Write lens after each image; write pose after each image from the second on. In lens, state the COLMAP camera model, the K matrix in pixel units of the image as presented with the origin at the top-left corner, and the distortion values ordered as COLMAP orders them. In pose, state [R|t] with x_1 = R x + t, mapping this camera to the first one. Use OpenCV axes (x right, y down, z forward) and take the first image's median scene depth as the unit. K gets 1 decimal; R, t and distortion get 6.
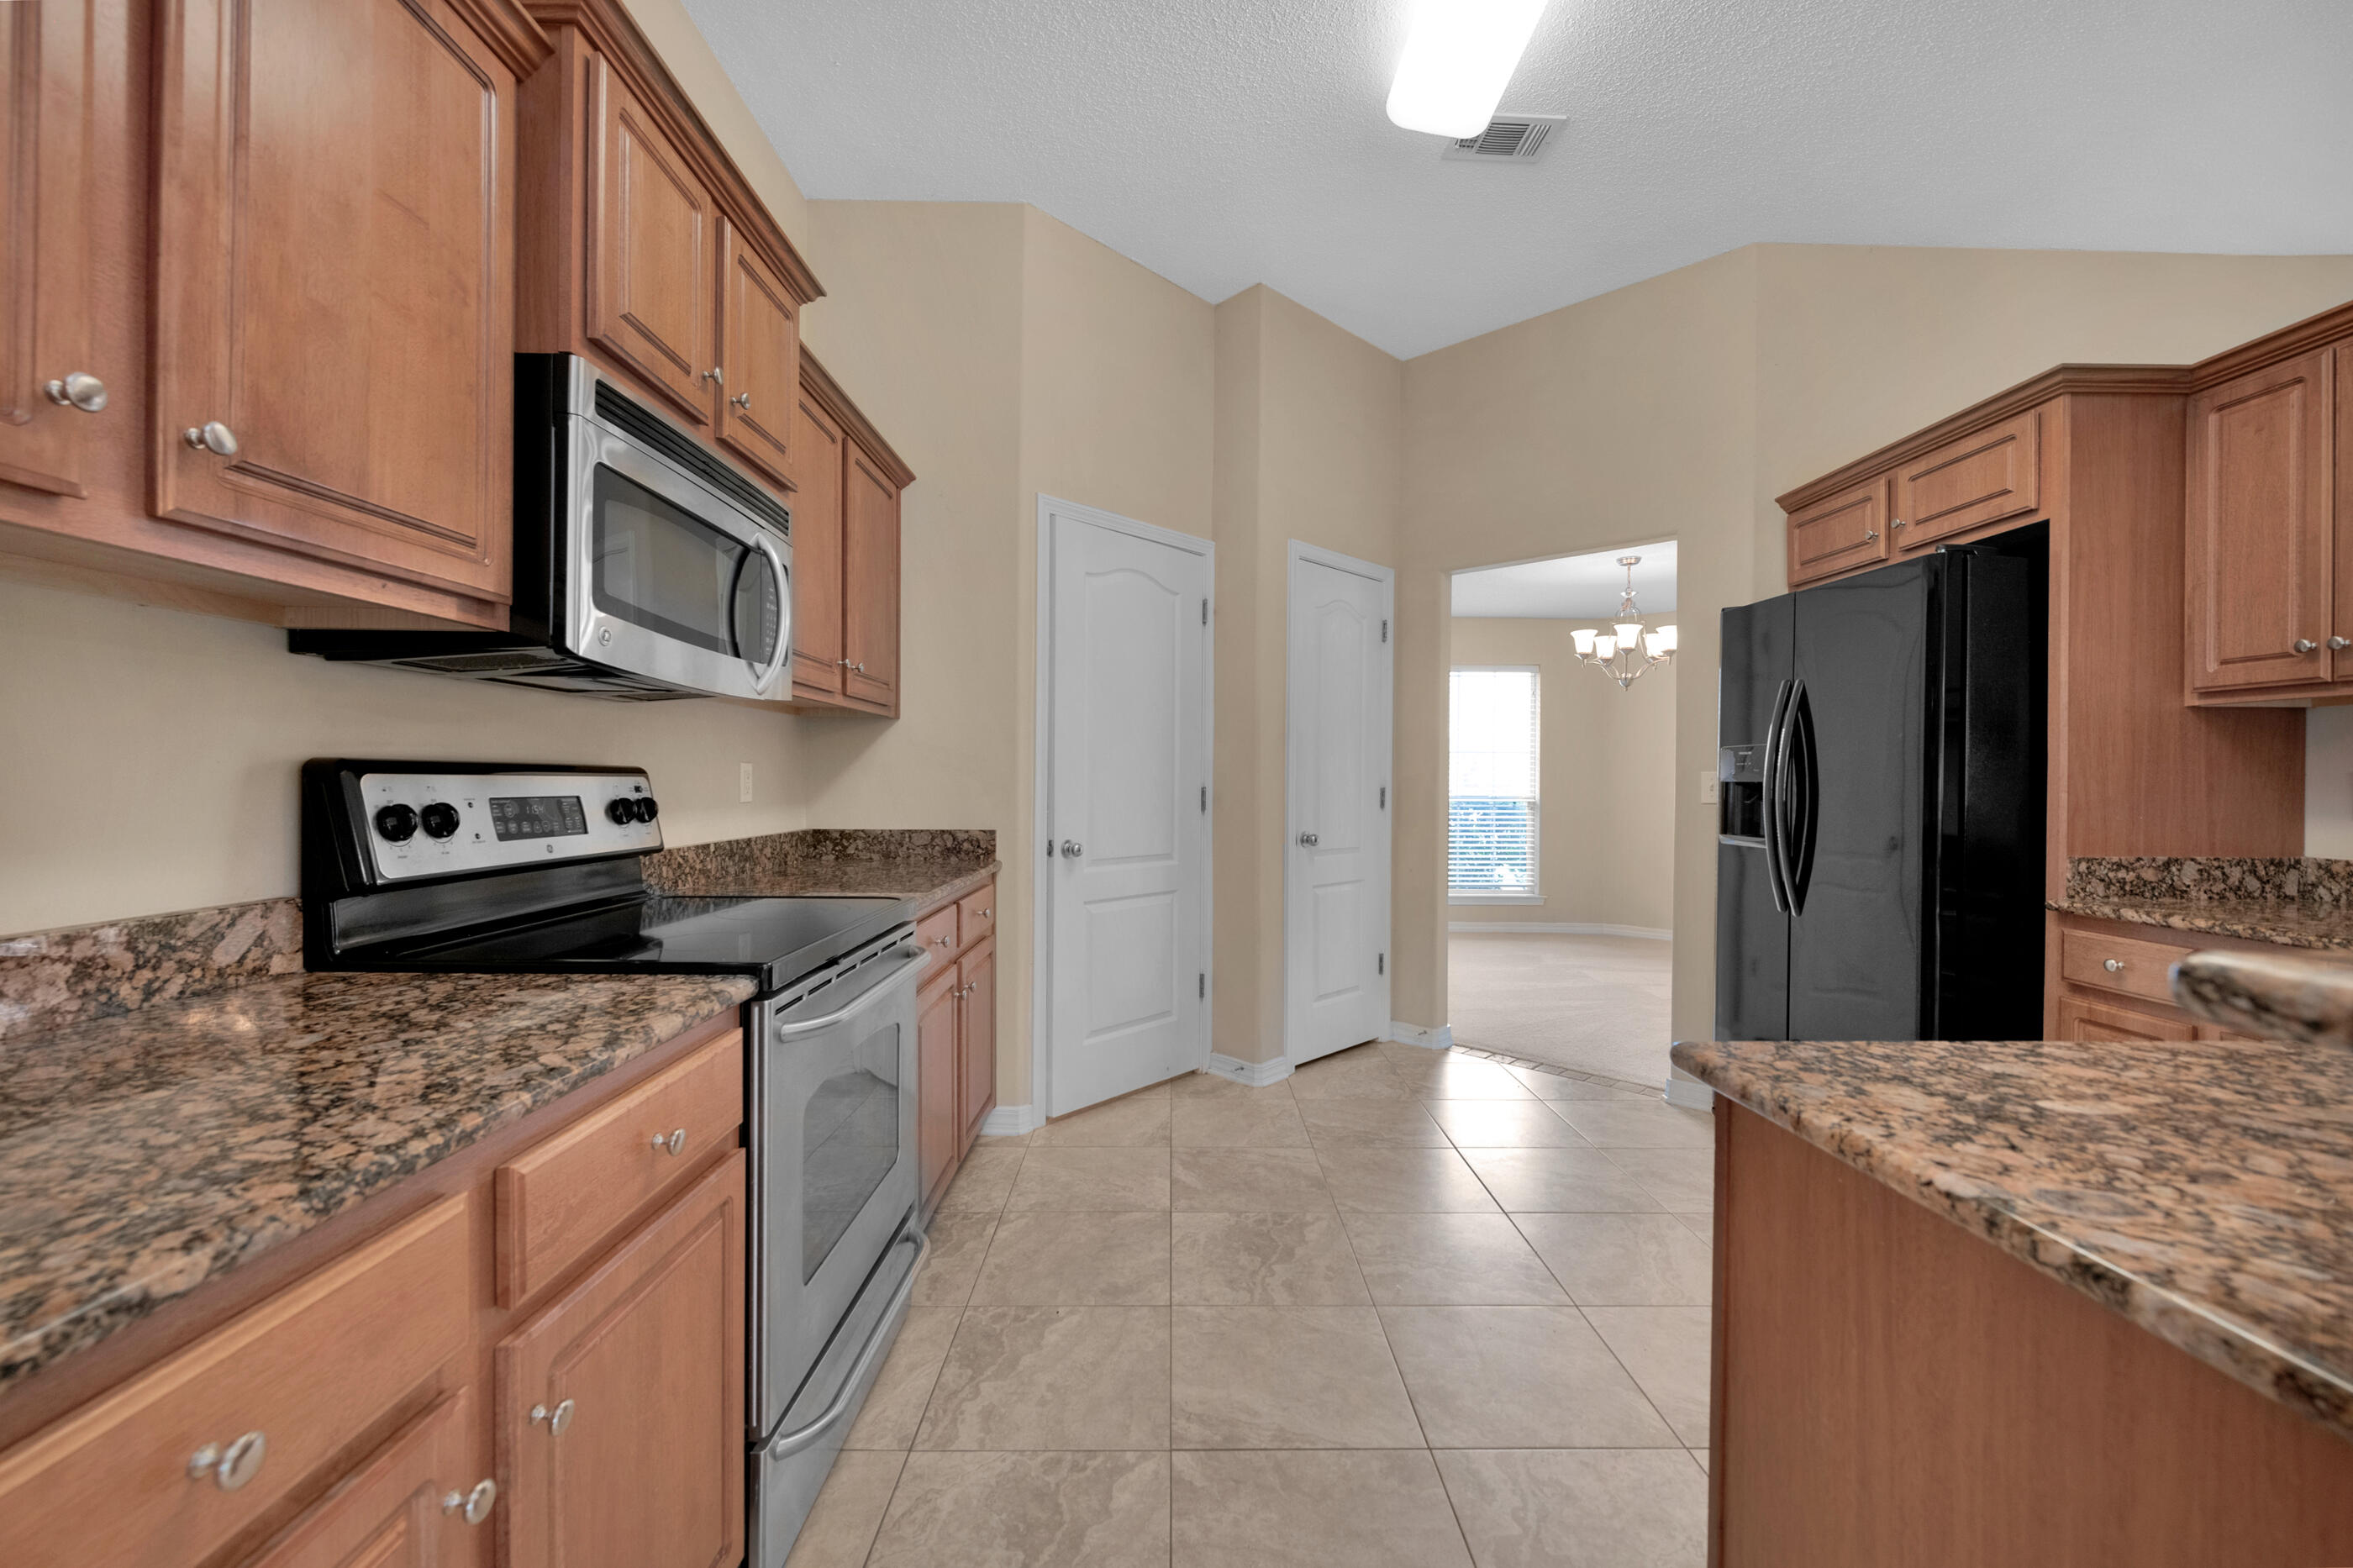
lens RADIAL K [[959.1, 0, 1212.6], [0, 959.1, 779.4], [0, 0, 1]] dist [-0.000662, 0.000019]
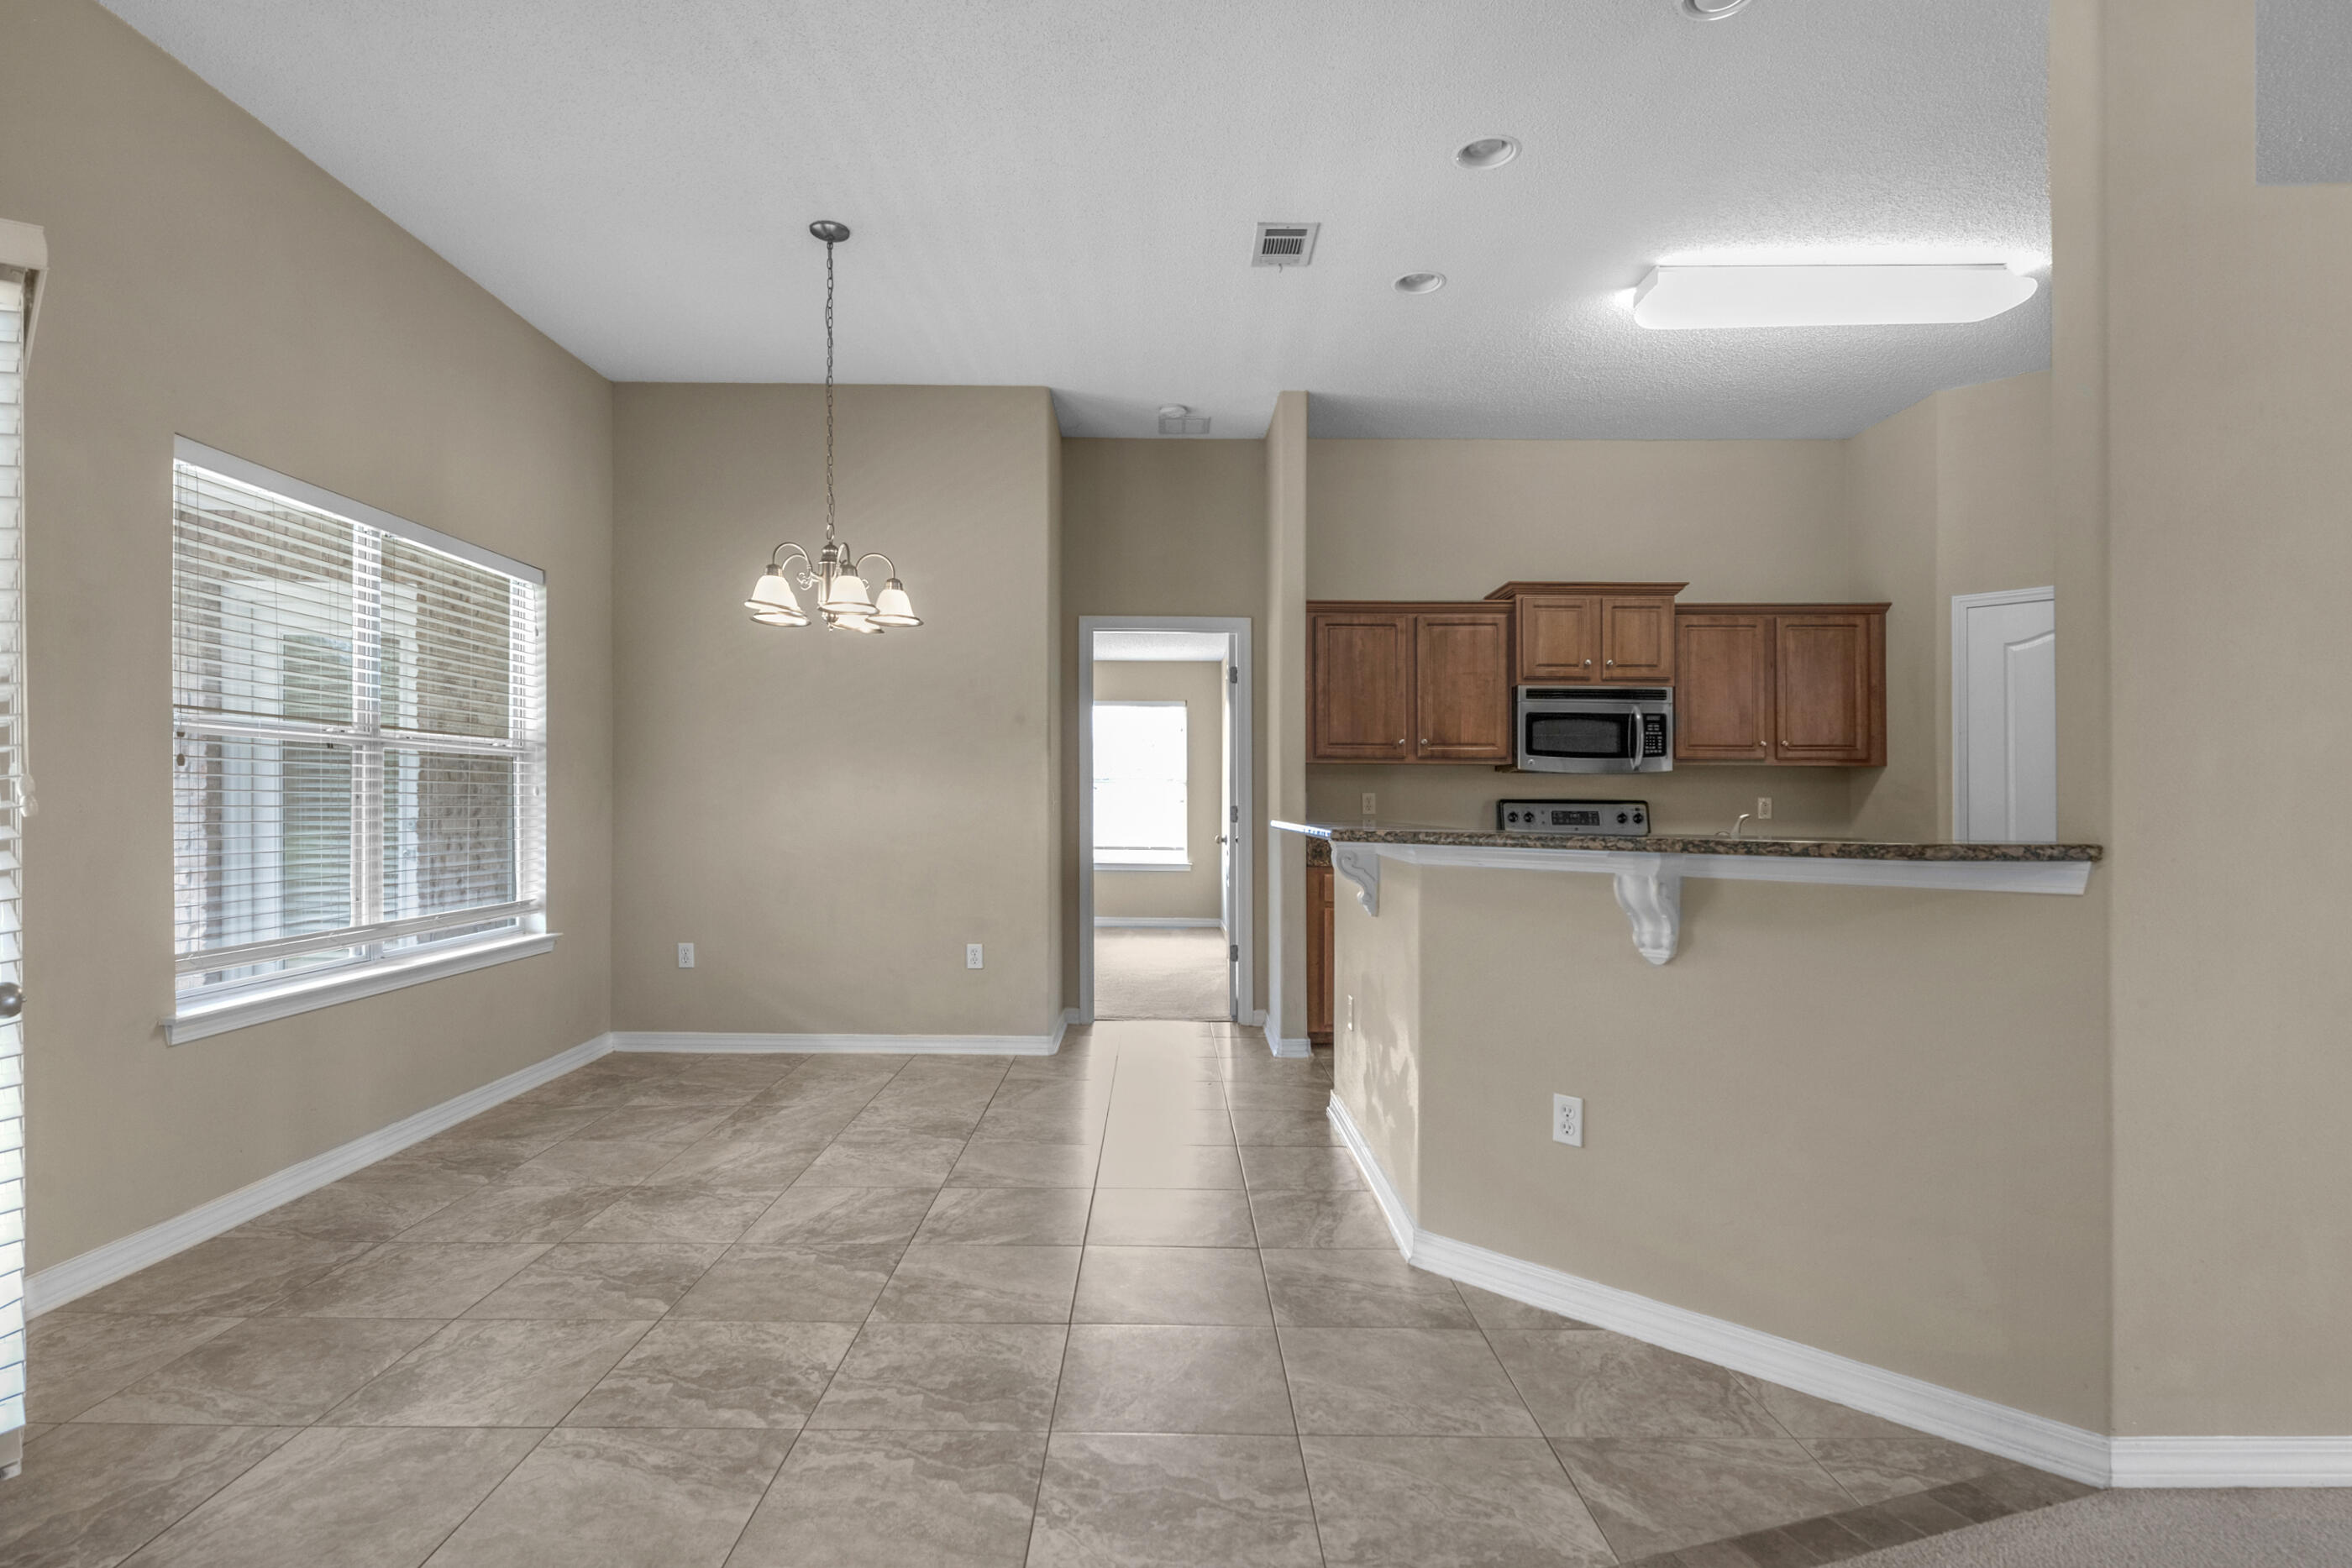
lens RADIAL K [[1153.1, 0, 1176.0], [0, 1153.1, 784.0], [0, 0, 1]] dist [-0.001377, -0.000030]
pose [[-0.022675, -0.020038, -0.999542, 3.008392], [-0.002370, 0.999797, -0.019989, 0.008681], [0.999740, 0.001916, -0.022718, -0.134533]]
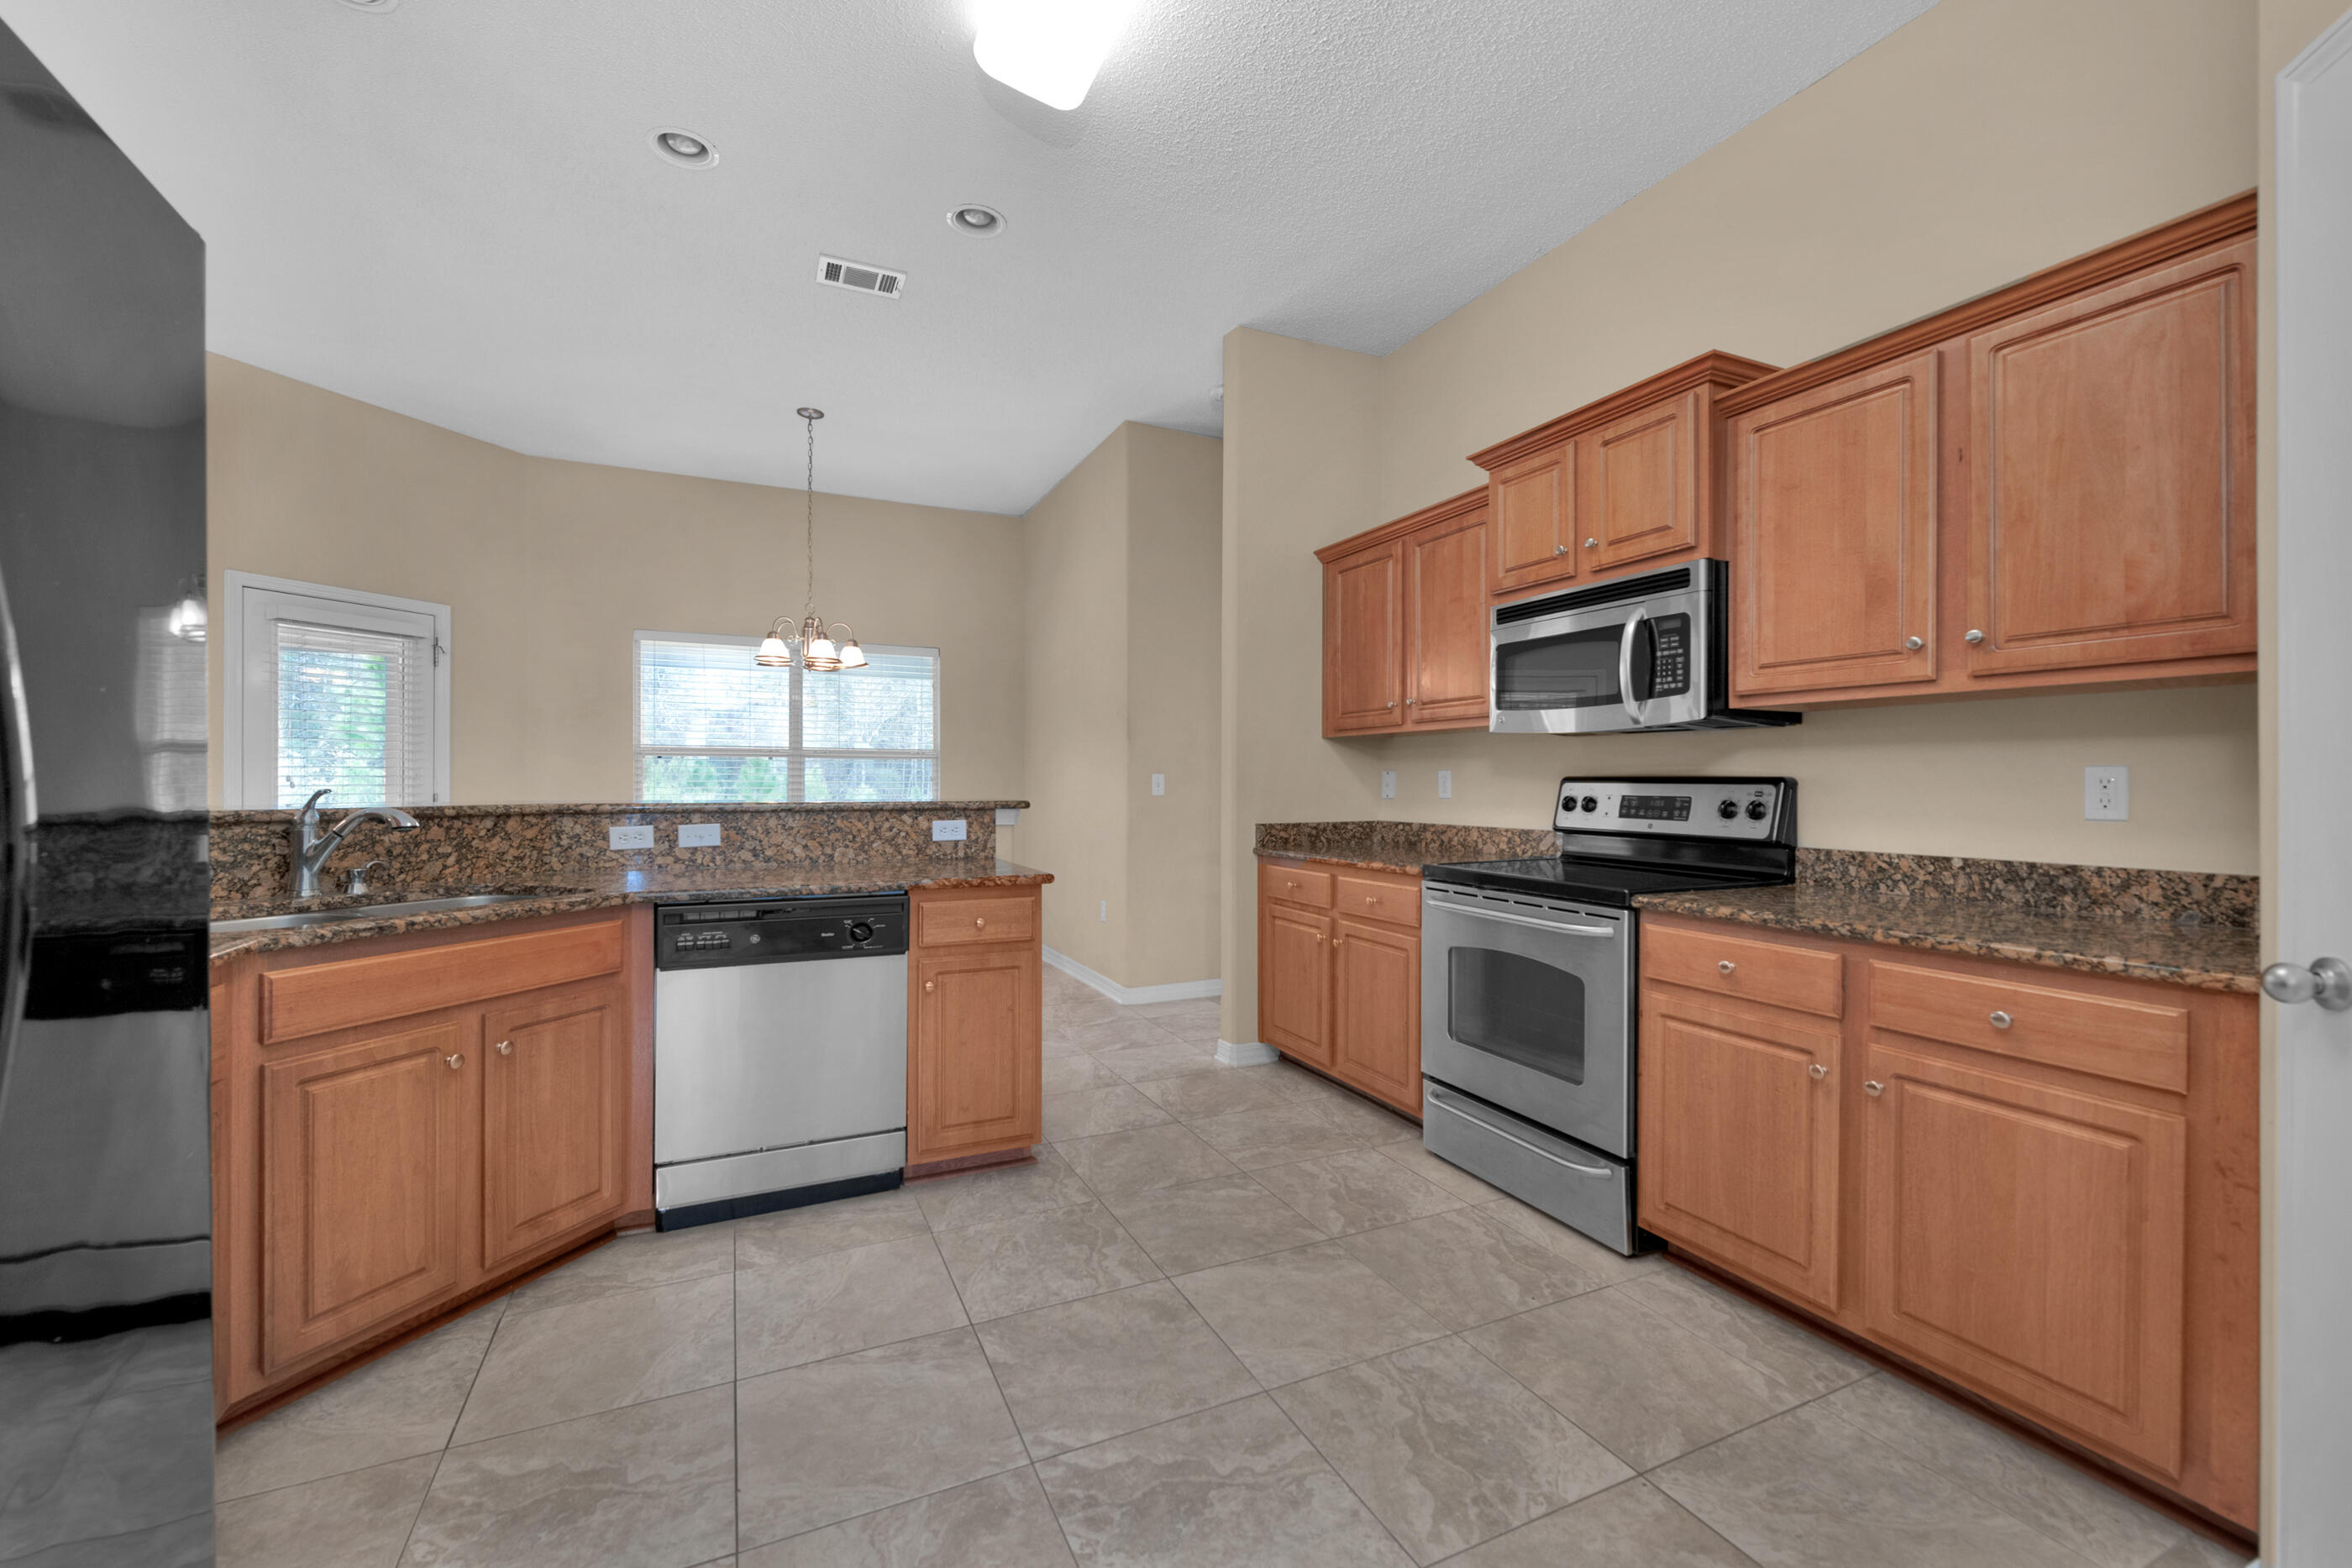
lens RADIAL K [[958.7, 0, 1212.1], [0, 958.7, 779.4], [0, 0, 1]] dist [-0.000662, 0.000019]
pose [[-0.911939, -0.017792, -0.409940, 0.781641], [-0.015165, 0.999838, -0.009657, 0.018139], [0.410045, -0.002590, -0.912061, 2.404764]]
